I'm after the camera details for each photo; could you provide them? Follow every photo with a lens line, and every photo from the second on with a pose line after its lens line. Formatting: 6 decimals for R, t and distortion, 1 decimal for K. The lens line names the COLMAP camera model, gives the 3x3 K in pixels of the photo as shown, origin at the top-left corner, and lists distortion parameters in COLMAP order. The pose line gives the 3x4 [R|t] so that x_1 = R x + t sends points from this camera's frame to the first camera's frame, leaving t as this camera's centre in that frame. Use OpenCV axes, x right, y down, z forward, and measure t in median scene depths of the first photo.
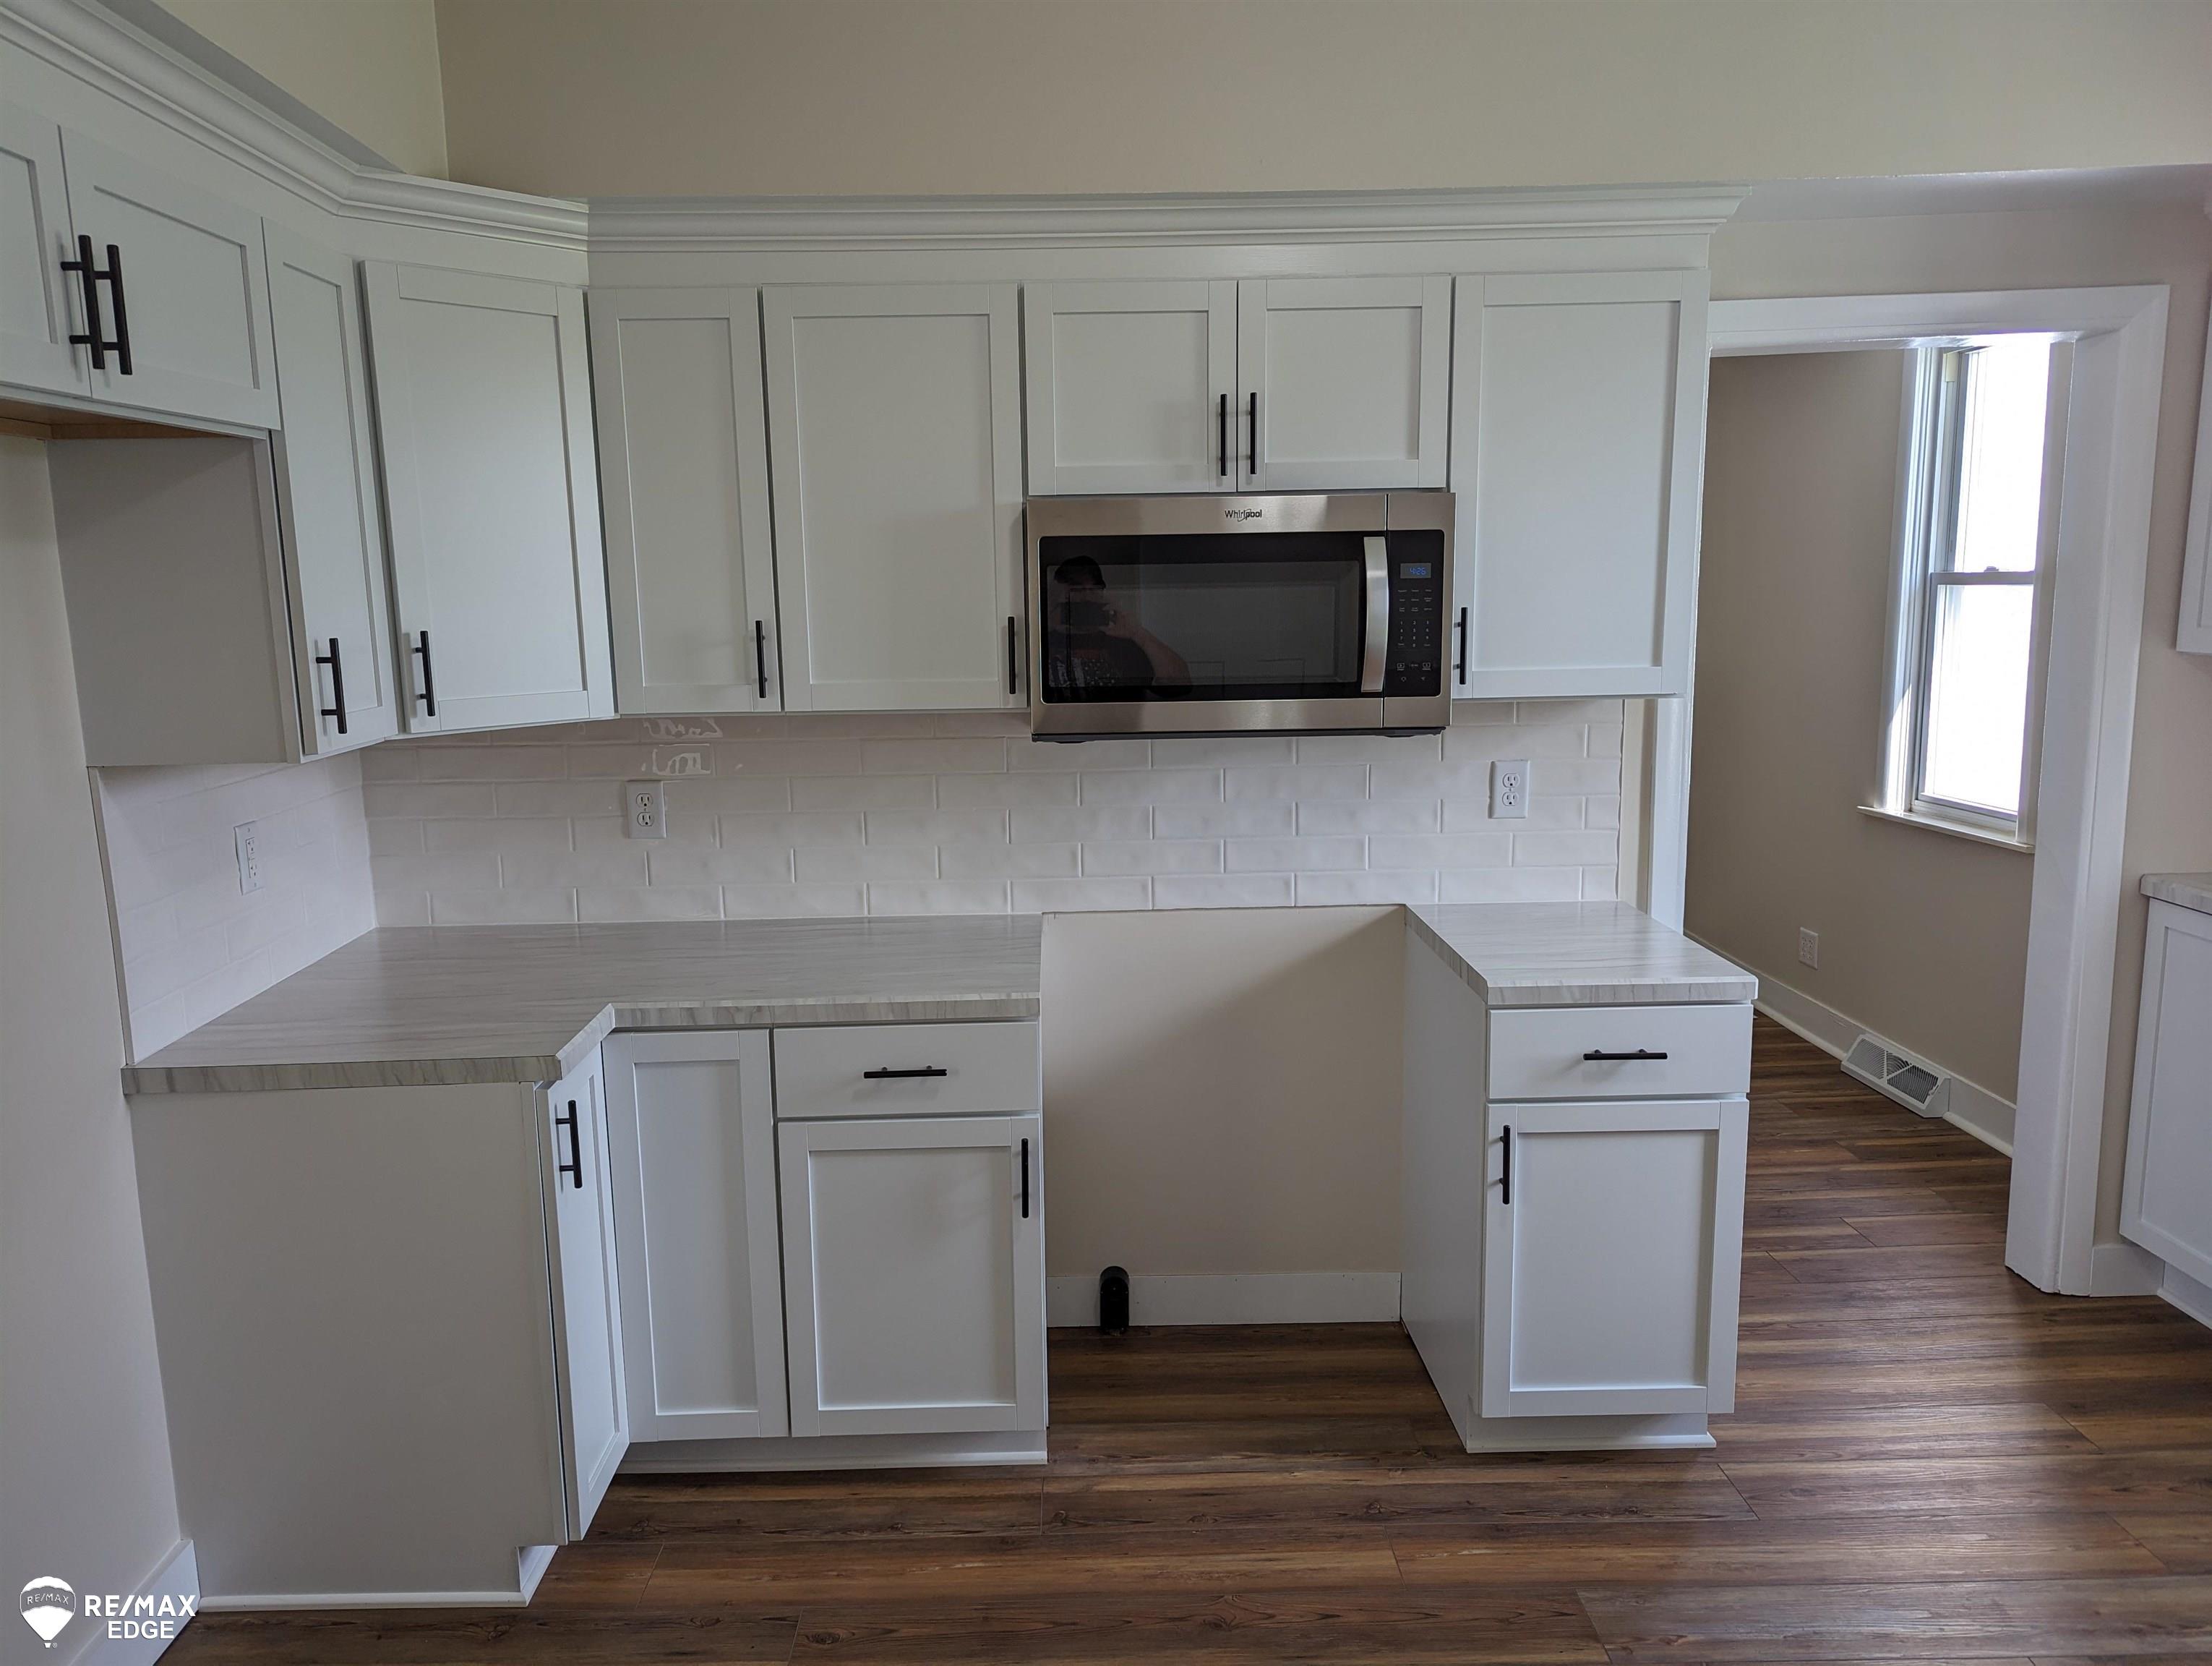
lens RADIAL K [[1554.8, 0, 1084.7], [0, 1554.8, 830.9], [0, 0, 1]] dist [0.052389, -0.041183]
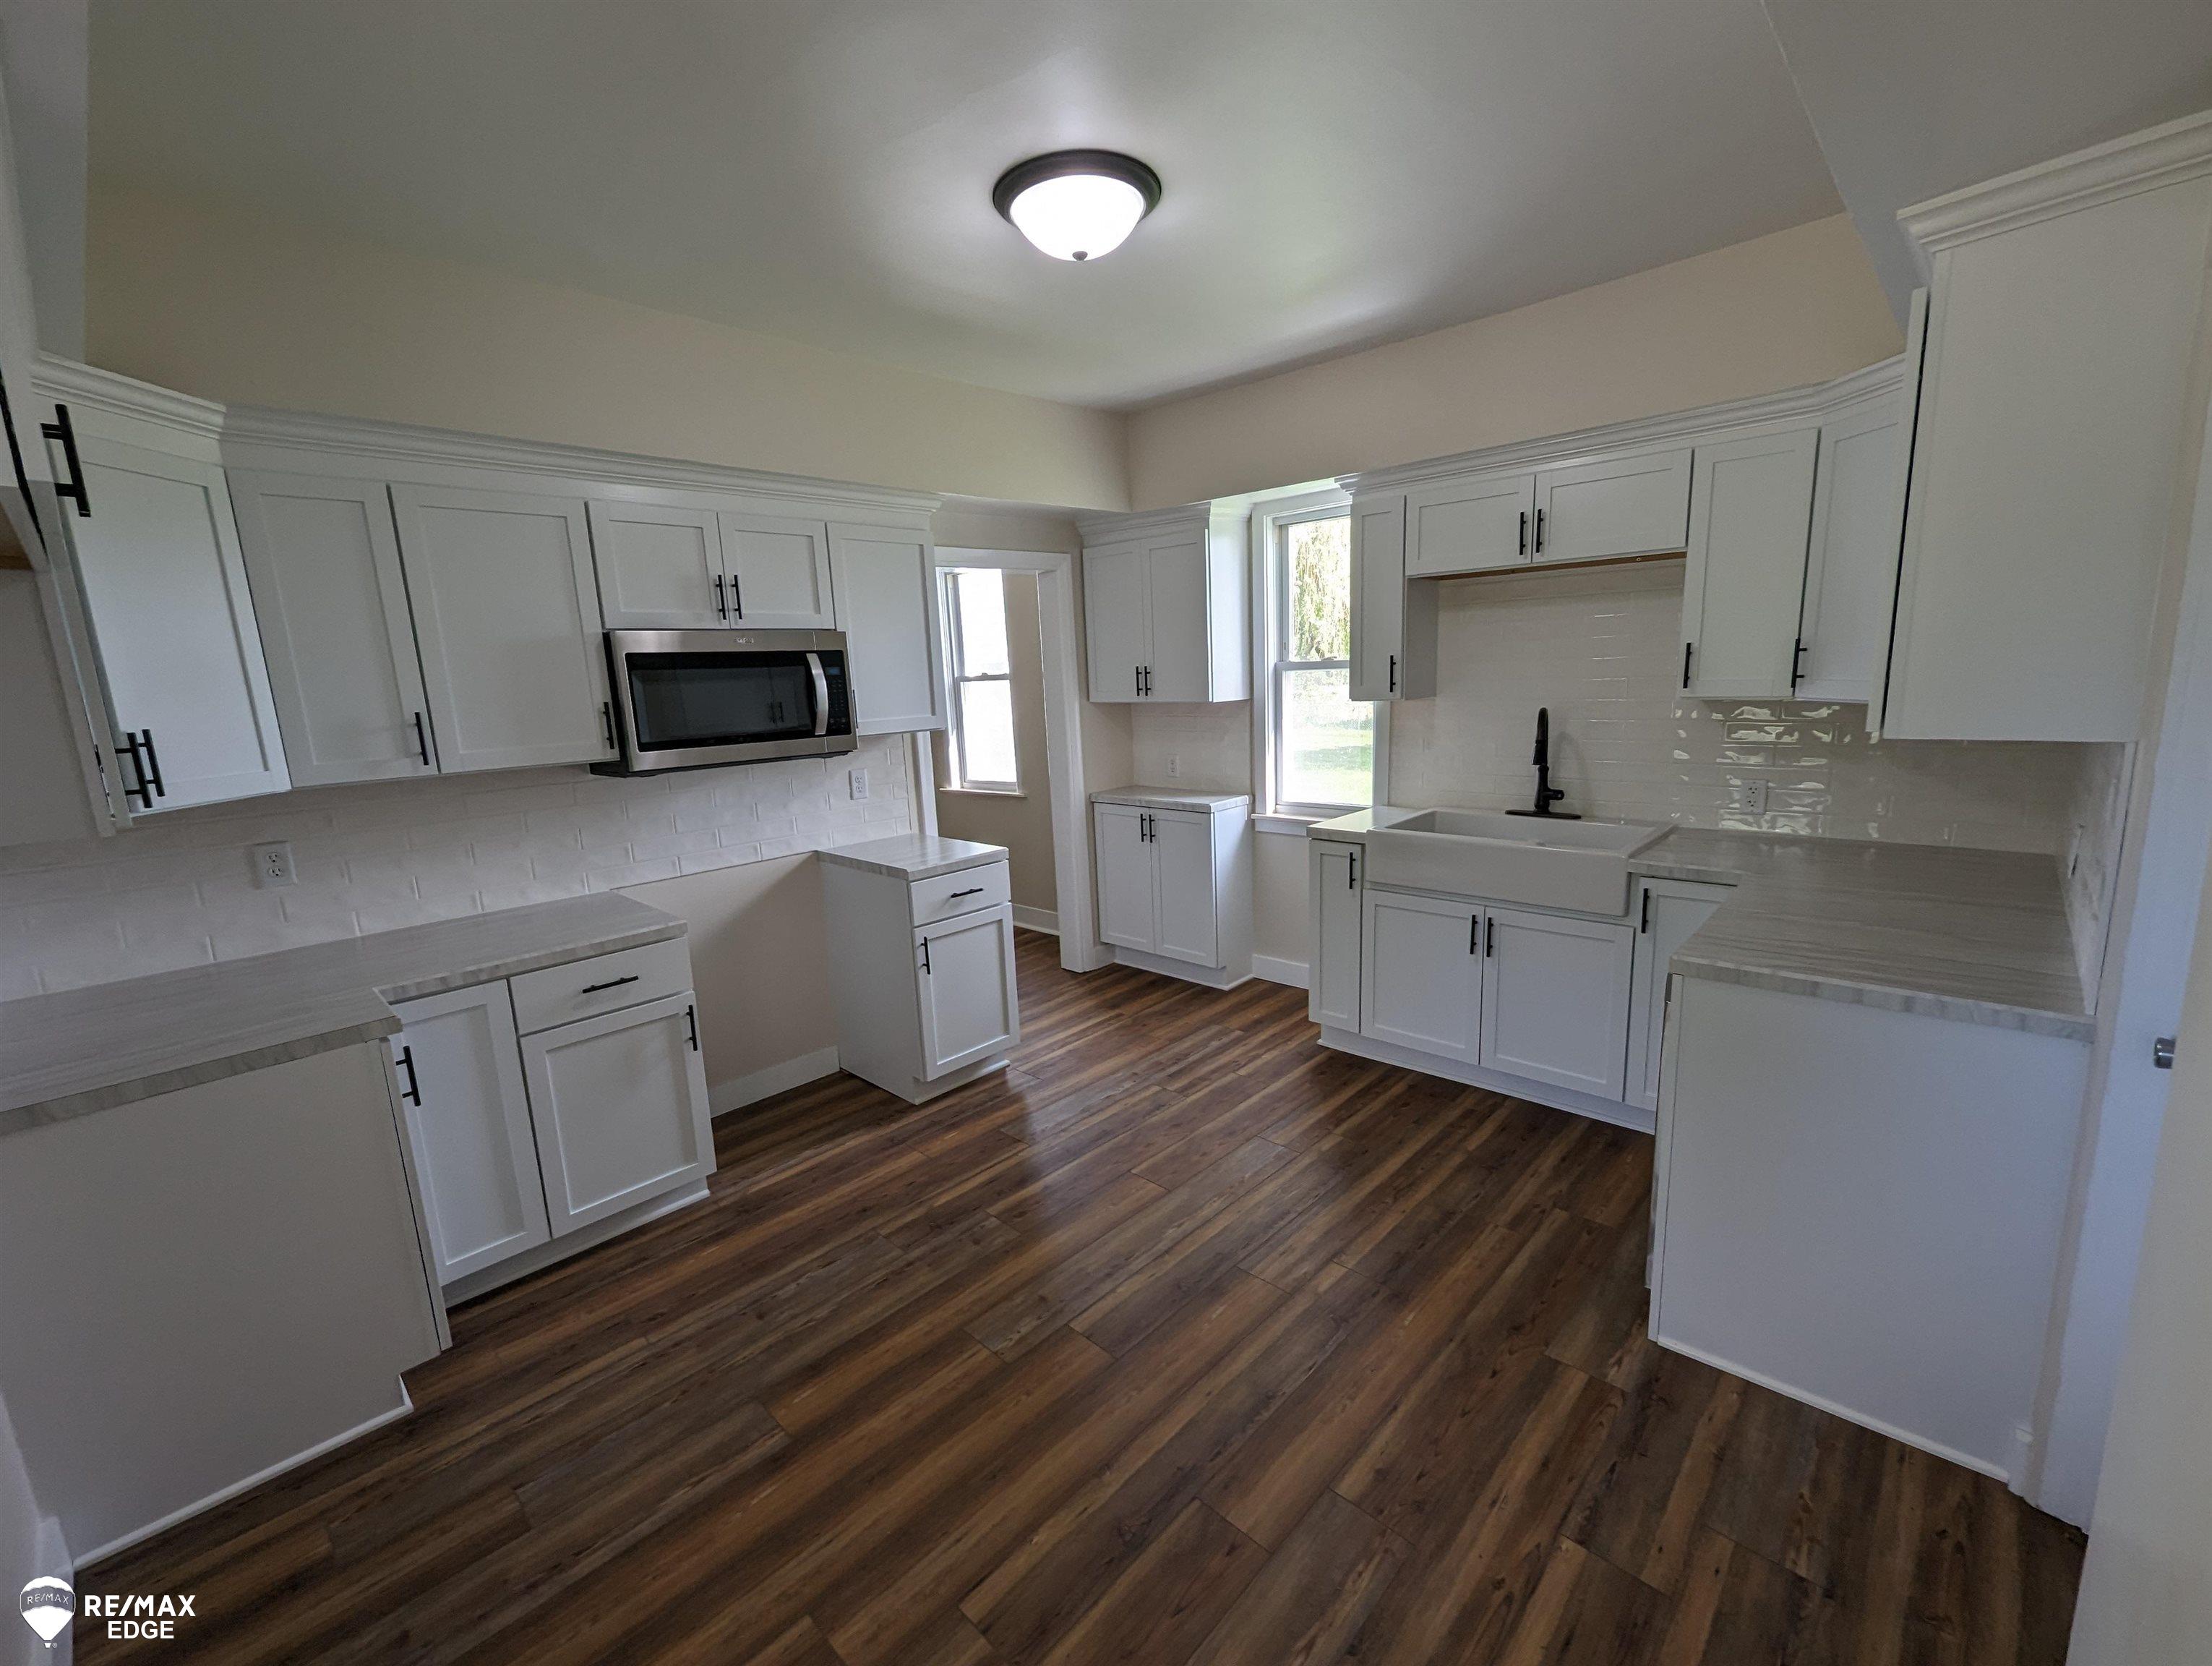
lens RADIAL K [[918.0, 0, 1112.8], [0, 918.0, 830.9], [0, 0, 1]] dist [-0.001367, 0.000047]
pose [[0.703122, -0.135593, 0.698022, -0.320424], [0.143596, 0.988502, 0.047375, 0.023191], [-0.696419, 0.066923, 0.714508, -0.043610]]
